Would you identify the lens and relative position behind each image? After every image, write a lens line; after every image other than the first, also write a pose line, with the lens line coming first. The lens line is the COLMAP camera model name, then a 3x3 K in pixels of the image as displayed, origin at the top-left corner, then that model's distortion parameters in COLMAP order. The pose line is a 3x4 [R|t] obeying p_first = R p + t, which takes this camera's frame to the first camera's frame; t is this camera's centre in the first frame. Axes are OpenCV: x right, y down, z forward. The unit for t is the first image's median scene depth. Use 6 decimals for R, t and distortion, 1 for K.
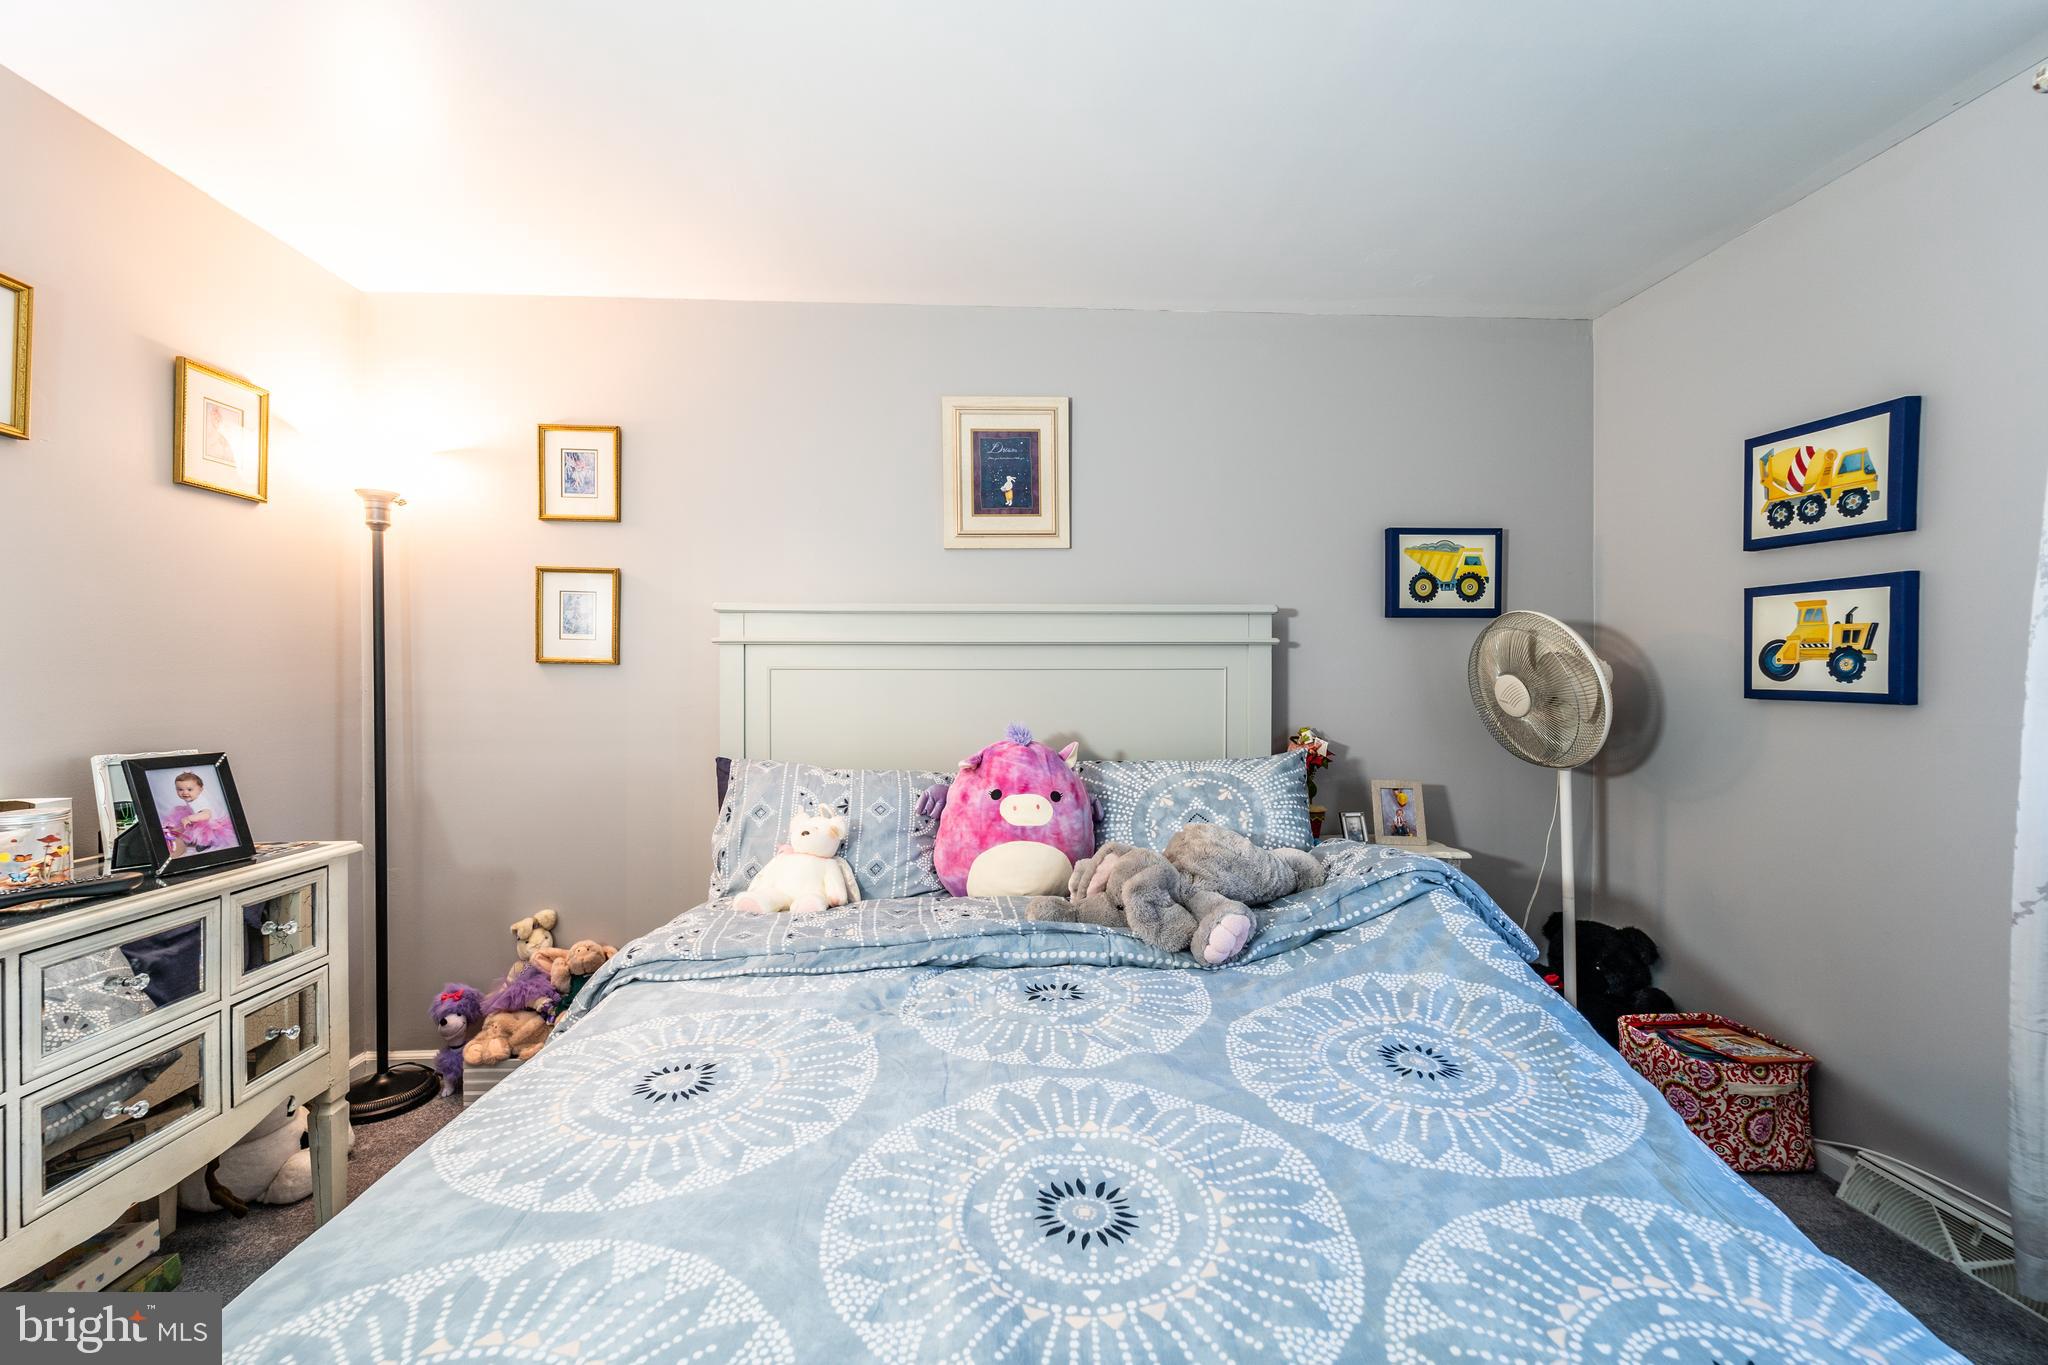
lens RADIAL K [[829.1, 0, 1013.3], [0, 829.1, 679.0], [0, 0, 1]] dist [0.001480, 0.000124]
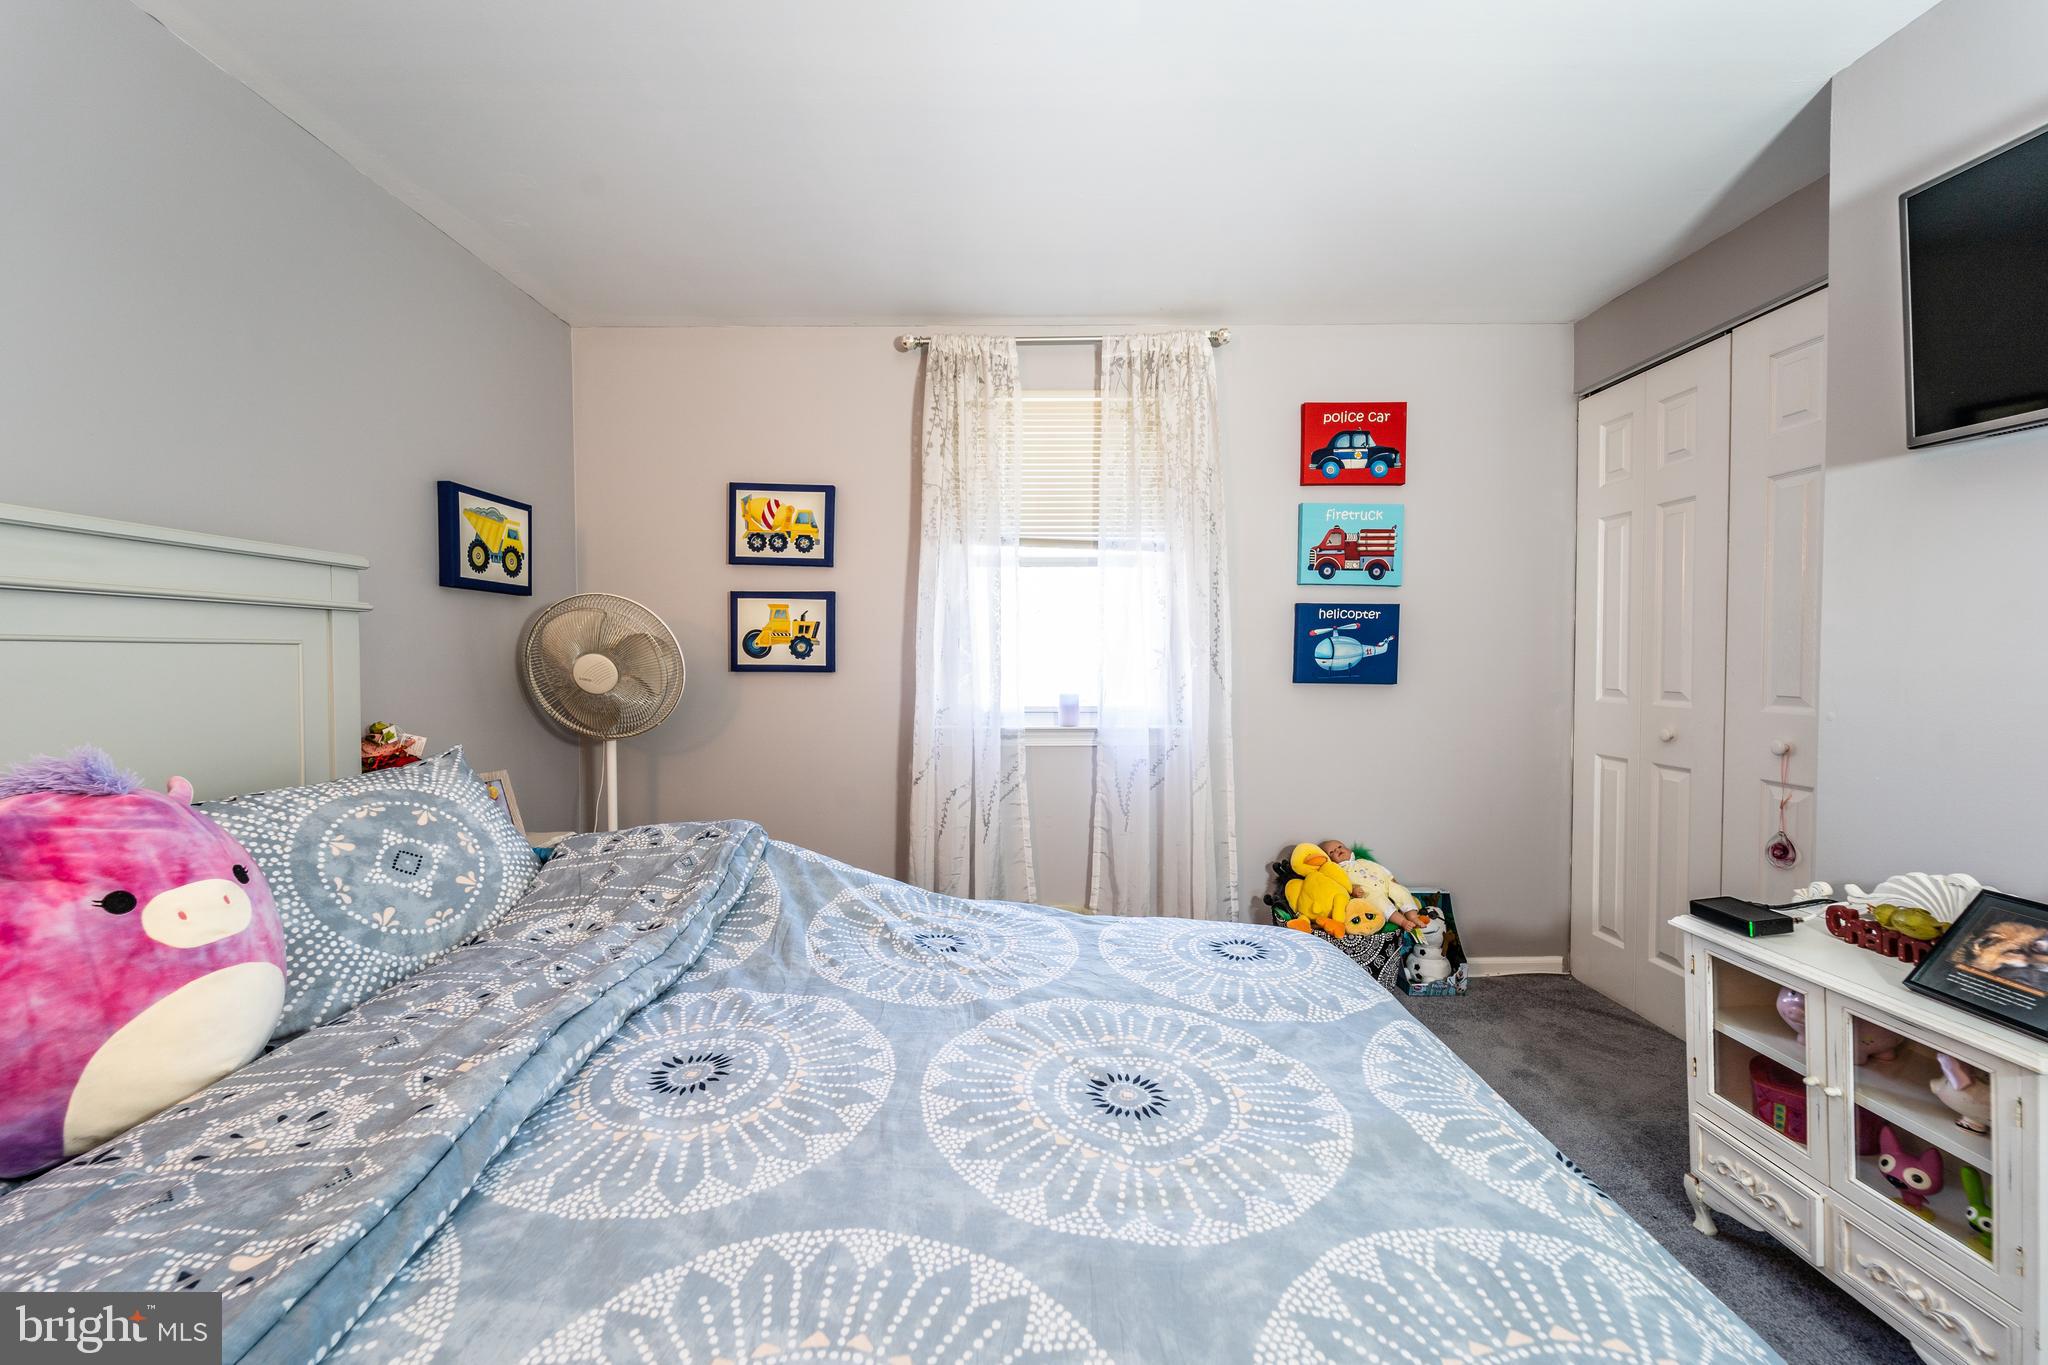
lens RADIAL K [[824.4, 0, 1023.8], [0, 824.4, 676.8], [0, 0, 1]] dist [-0.000981, -0.001116]
pose [[0.043079, -0.024836, 0.998763, -0.460229], [0.004873, 0.999684, 0.024648, 0.001189], [-0.999060, 0.003805, 0.043187, 0.458707]]
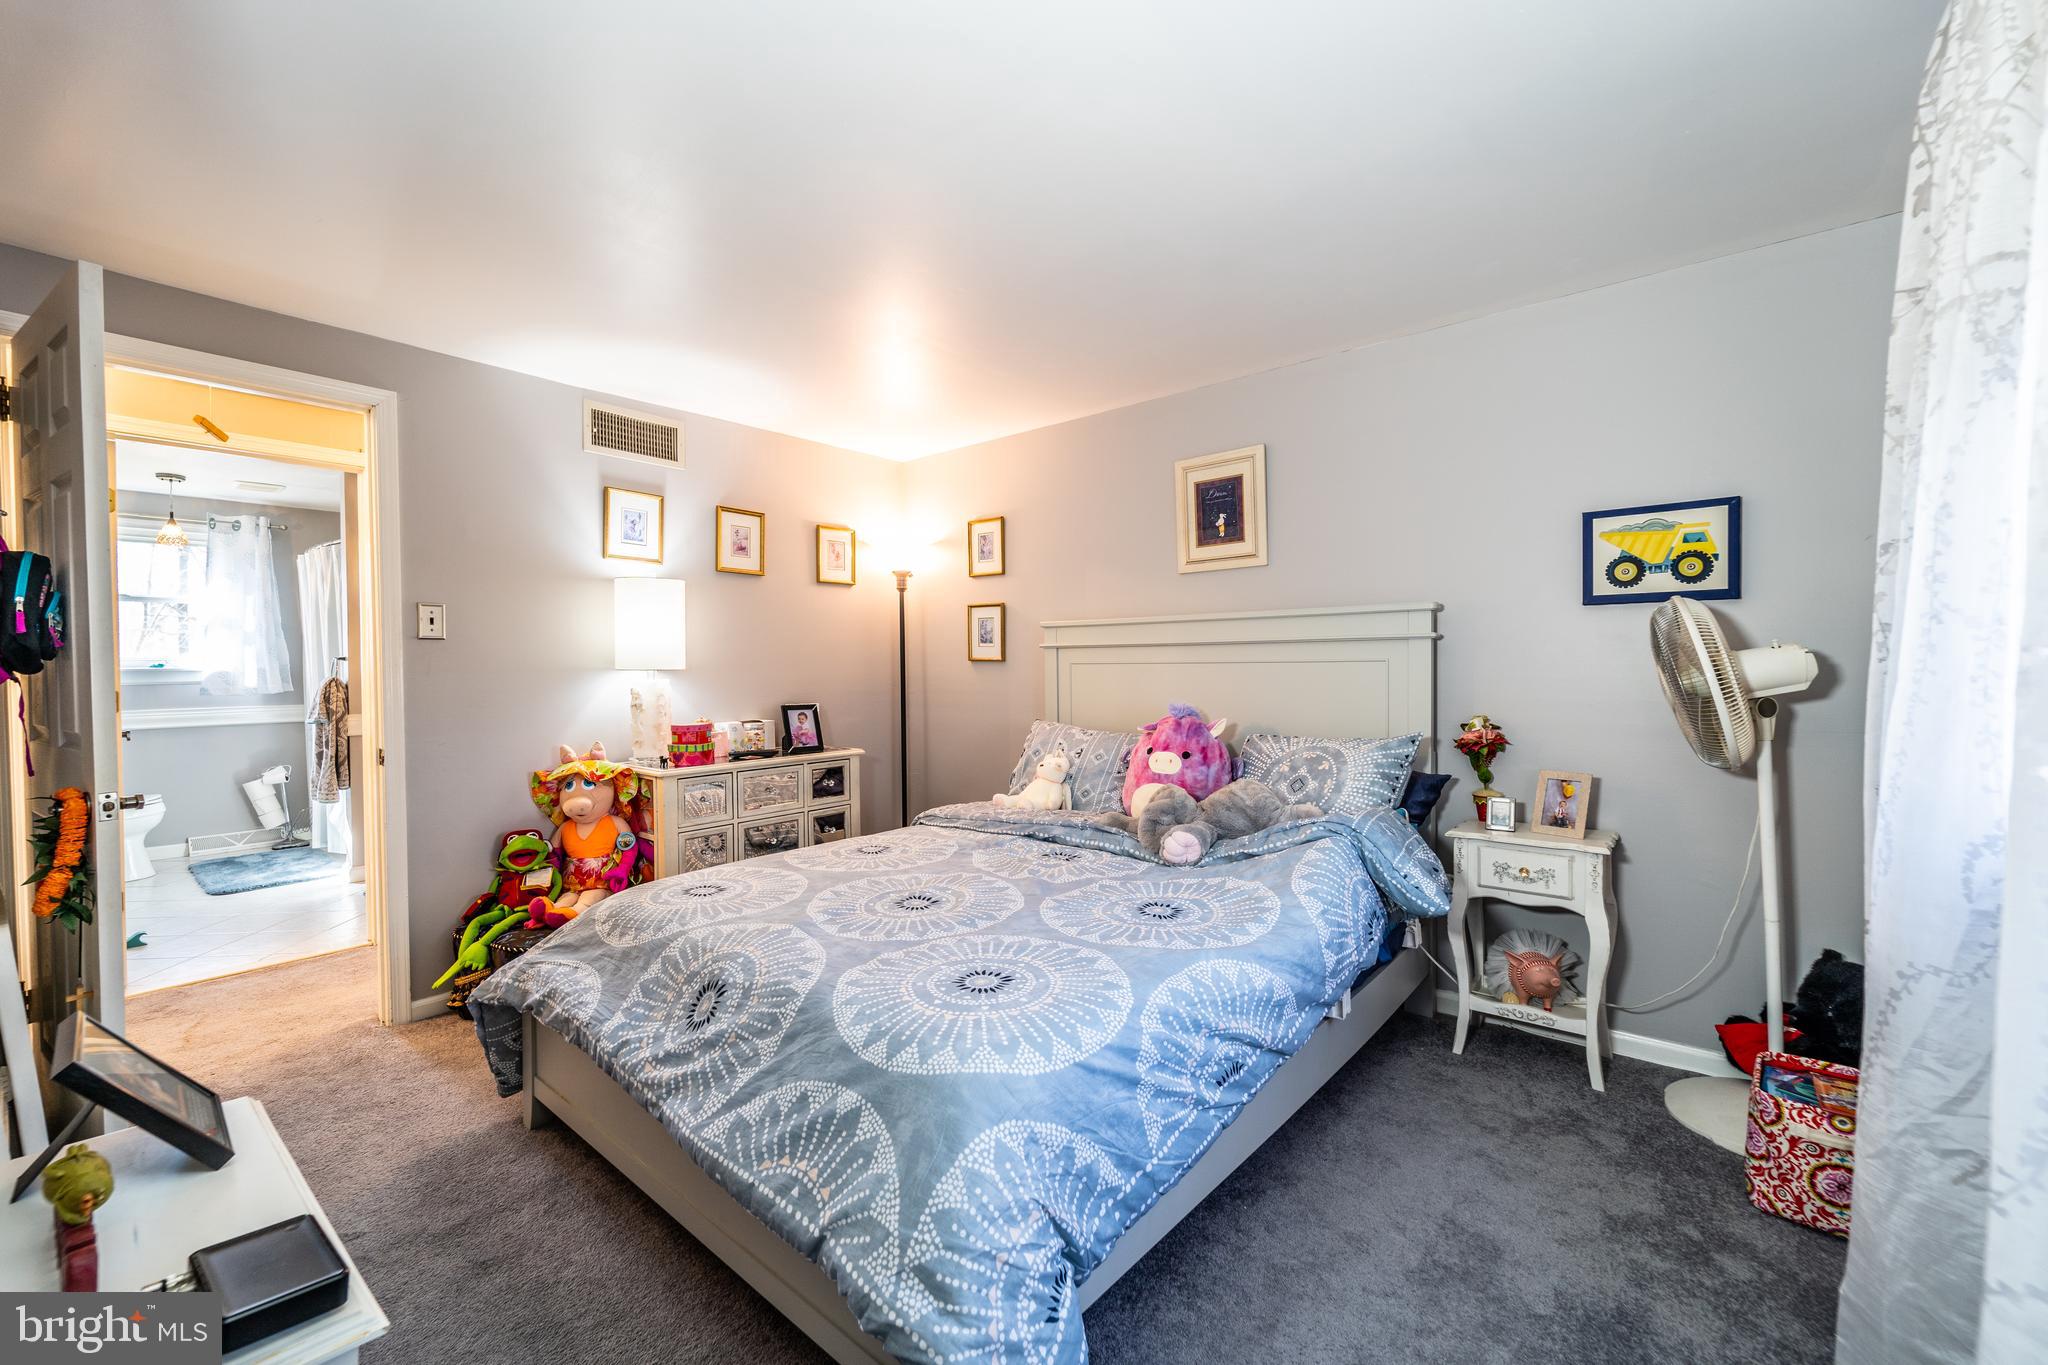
lens RADIAL K [[827.2, 0, 1003.8], [0, 827.2, 680.0], [0, 0, 1]] dist [0.002186, 0.000053]
pose [[0.714026, 0.007340, -0.700080, 0.800678], [0.007812, 0.999799, 0.018450, -0.013002], [0.700075, -0.018643, 0.713826, -0.205748]]
